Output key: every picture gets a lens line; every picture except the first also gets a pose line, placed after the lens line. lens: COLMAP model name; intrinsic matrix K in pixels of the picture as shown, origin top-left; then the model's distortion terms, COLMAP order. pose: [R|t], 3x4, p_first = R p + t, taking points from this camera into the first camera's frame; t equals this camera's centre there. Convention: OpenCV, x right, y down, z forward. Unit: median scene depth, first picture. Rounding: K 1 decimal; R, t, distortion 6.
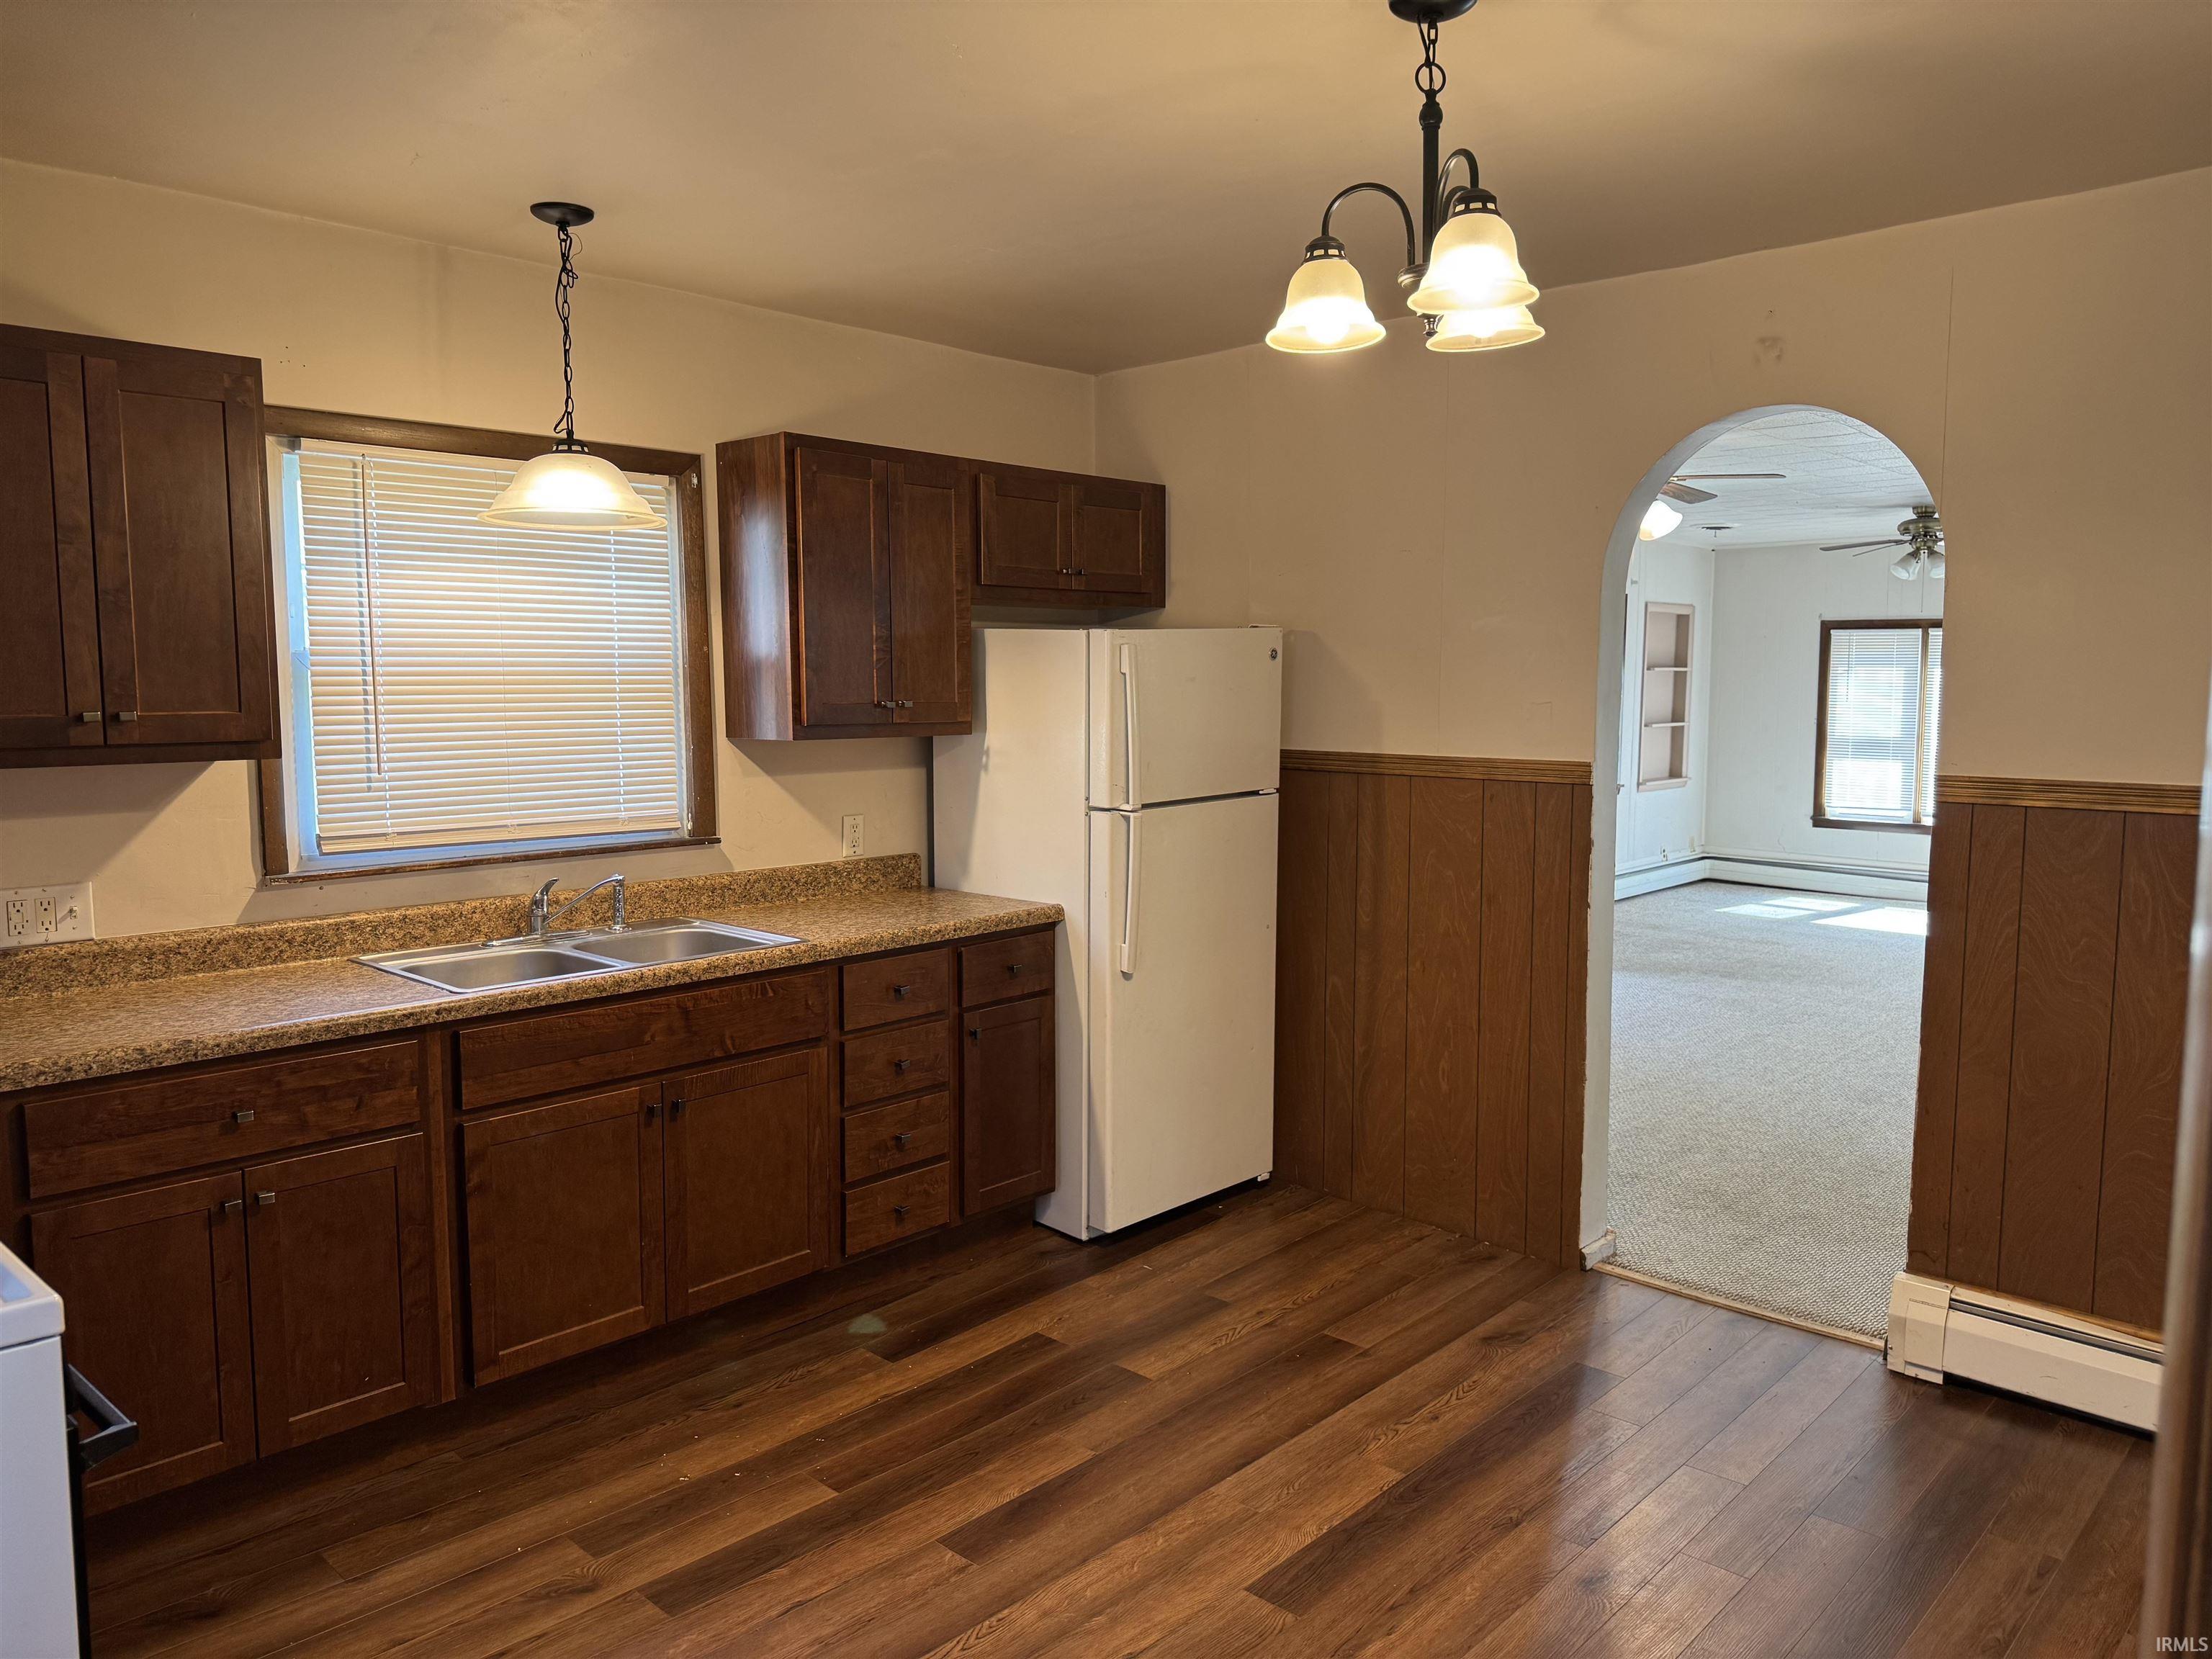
lens RADIAL K [[1560.2, 0, 1085.1], [0, 1560.2, 839.7], [0, 0, 1]] dist [0.027863, -0.031232]
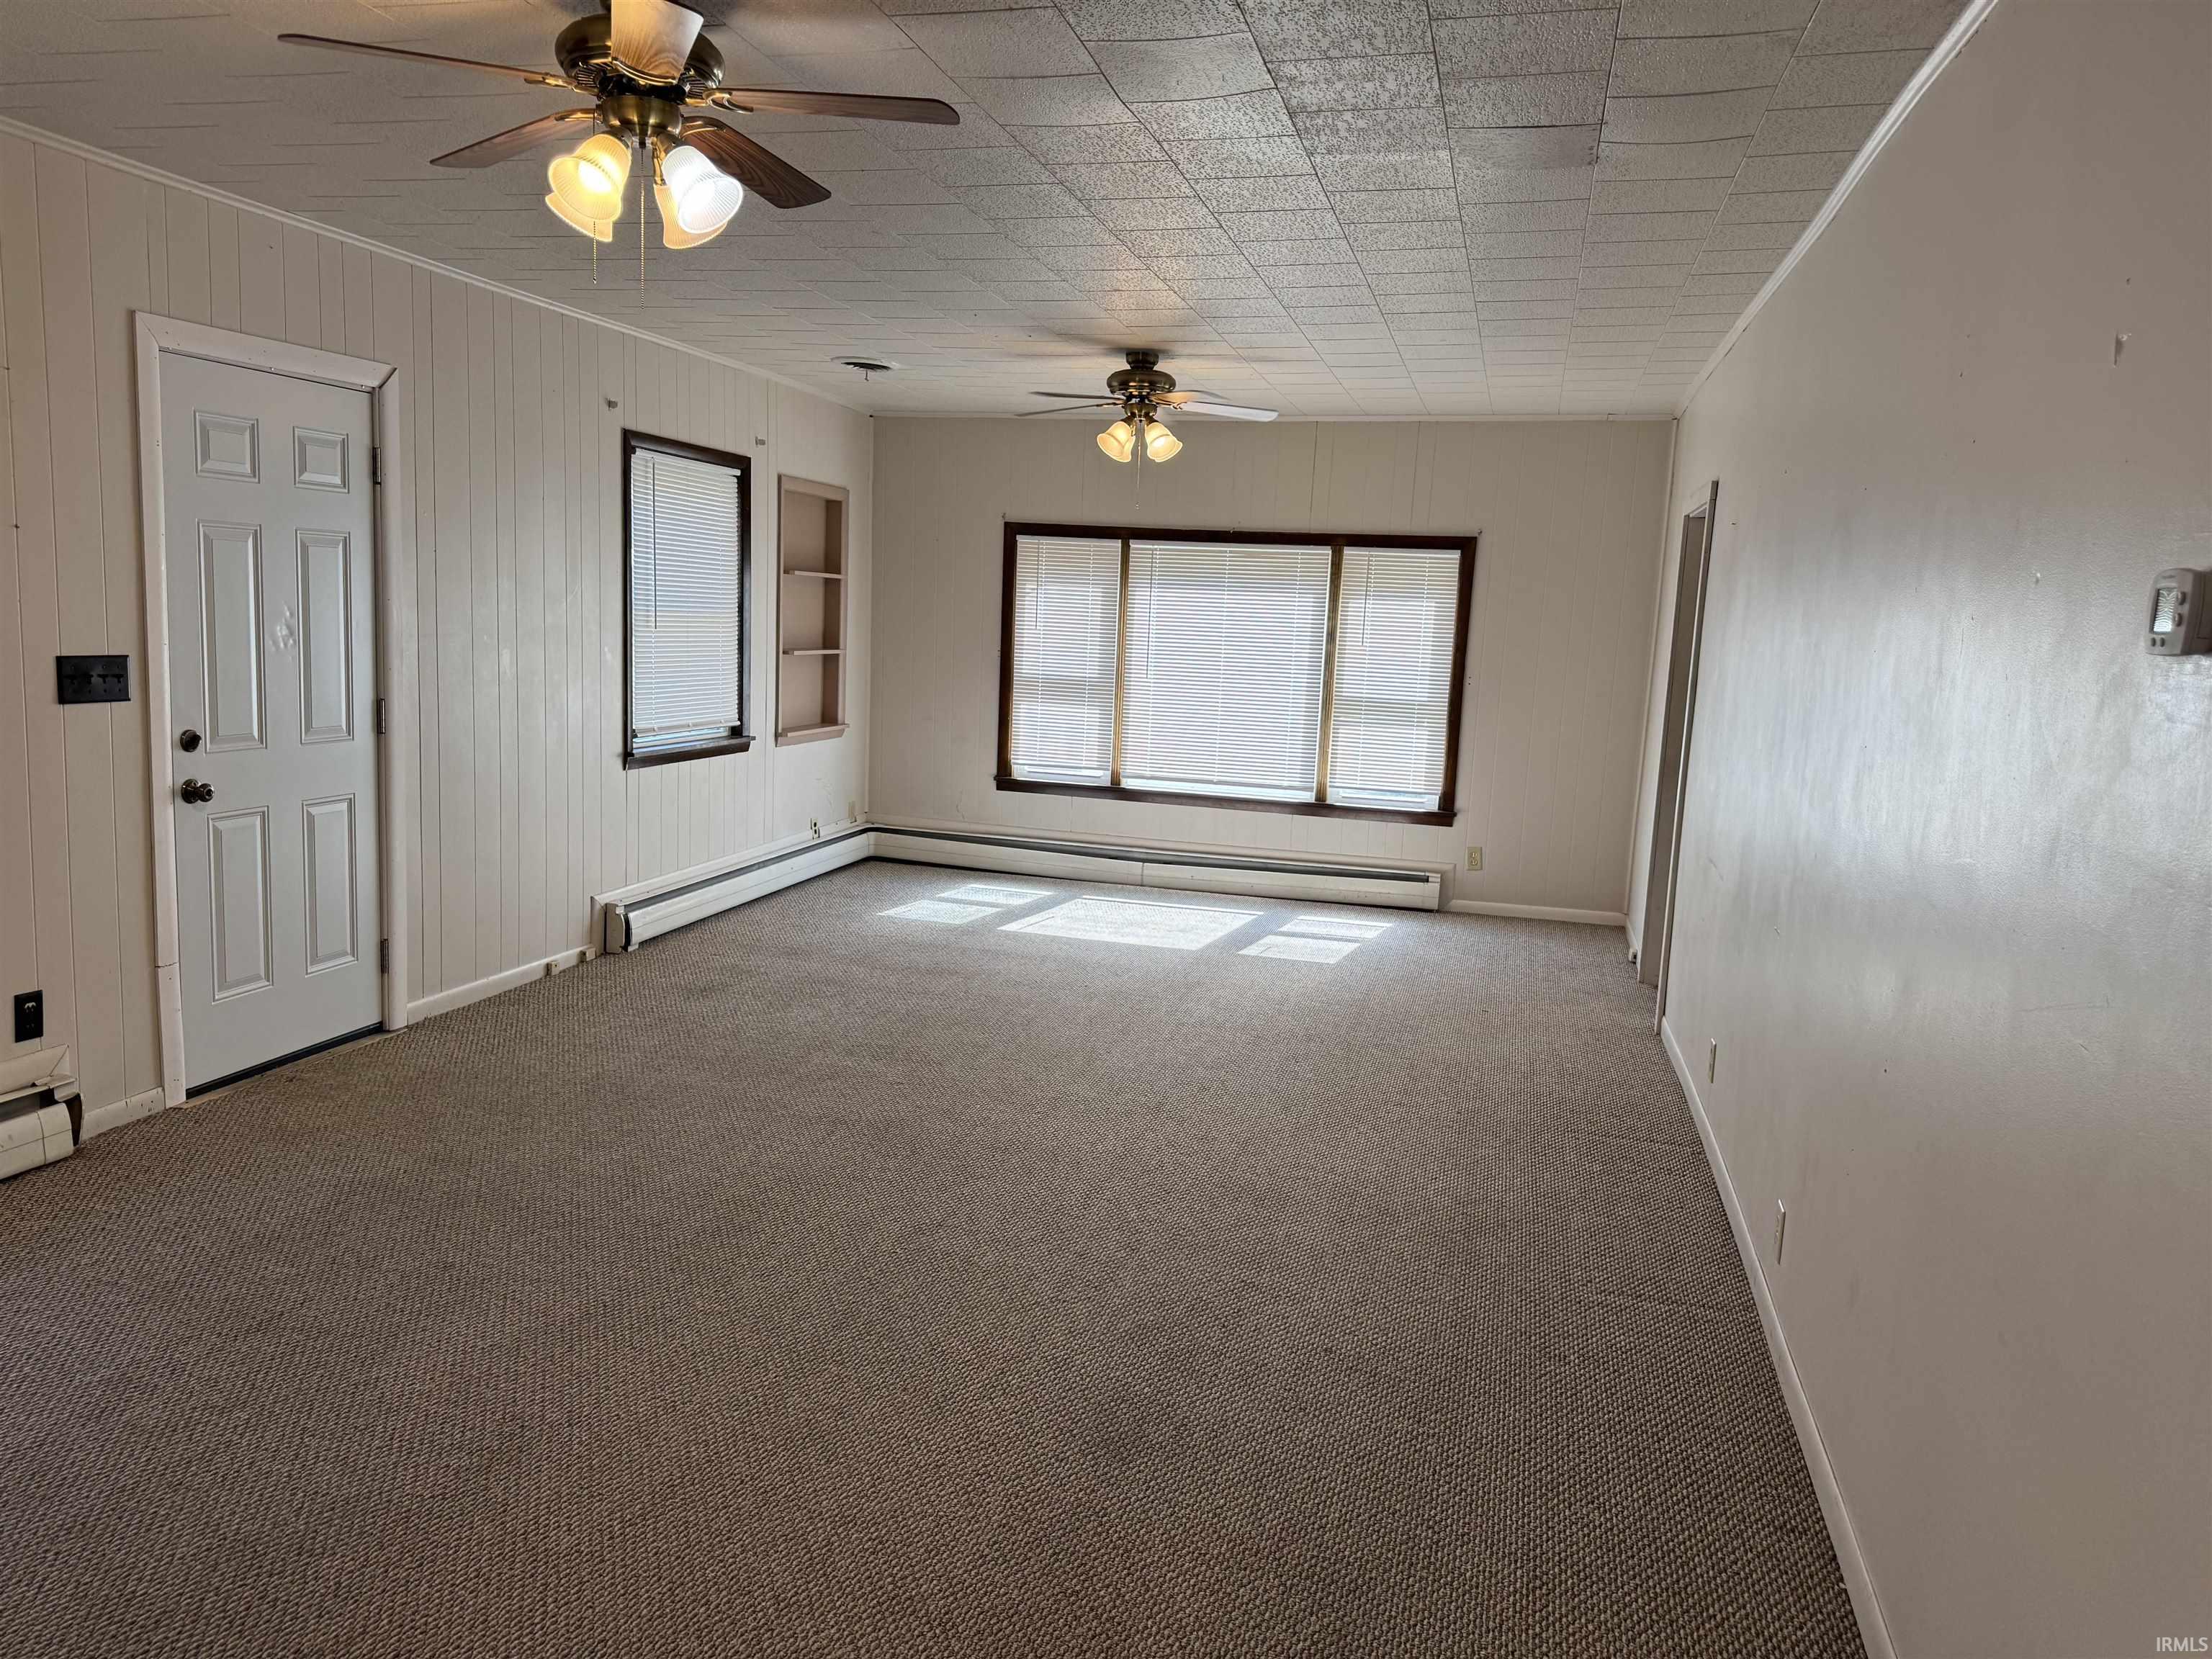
lens RADIAL K [[1560.2, 0, 1101.8], [0, 1560.2, 843.4], [0, 0, 1]] dist [0.027863, -0.031232]
pose [[0.874556, -0.031153, 0.483922, 0.374713], [0.002823, 0.998245, 0.059159, -0.075802], [-0.484916, -0.050372, 0.873109, 0.829849]]
